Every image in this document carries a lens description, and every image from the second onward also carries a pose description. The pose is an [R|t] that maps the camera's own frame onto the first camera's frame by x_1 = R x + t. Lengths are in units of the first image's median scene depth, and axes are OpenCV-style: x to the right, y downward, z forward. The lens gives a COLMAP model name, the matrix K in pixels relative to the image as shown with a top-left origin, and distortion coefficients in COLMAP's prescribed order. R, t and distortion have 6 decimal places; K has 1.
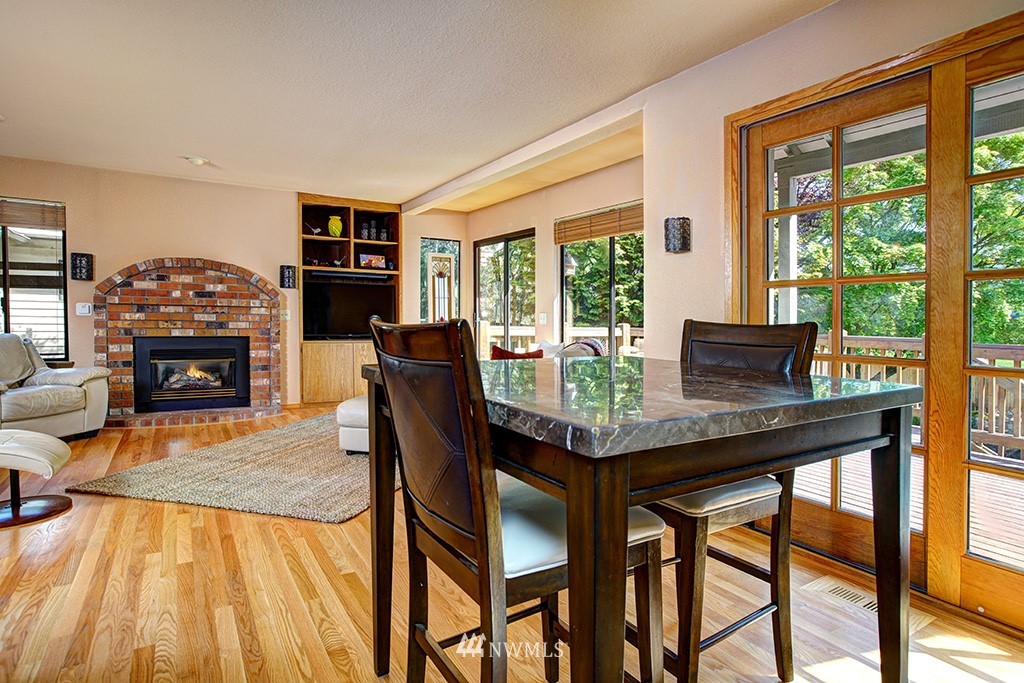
lens RADIAL K [[535.5, 0, 519.2], [0, 535.5, 352.3], [0, 0, 1]] dist [0.002546, 0.011995]
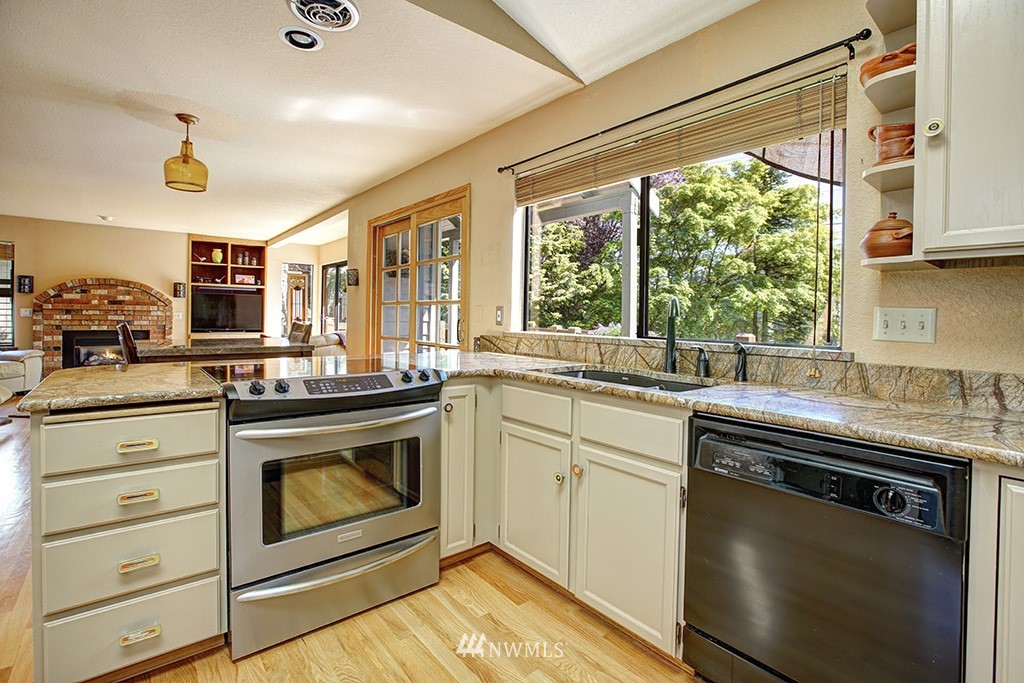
lens RADIAL K [[486.1, 0, 514.4], [0, 486.1, 334.3], [0, 0, 1]] dist [0.019885, 0.002096]
pose [[0.996442, -0.003313, 0.084219, 0.391916], [0.005465, 0.999664, -0.025343, 0.021681], [-0.084107, 0.025713, 0.996125, -0.446105]]
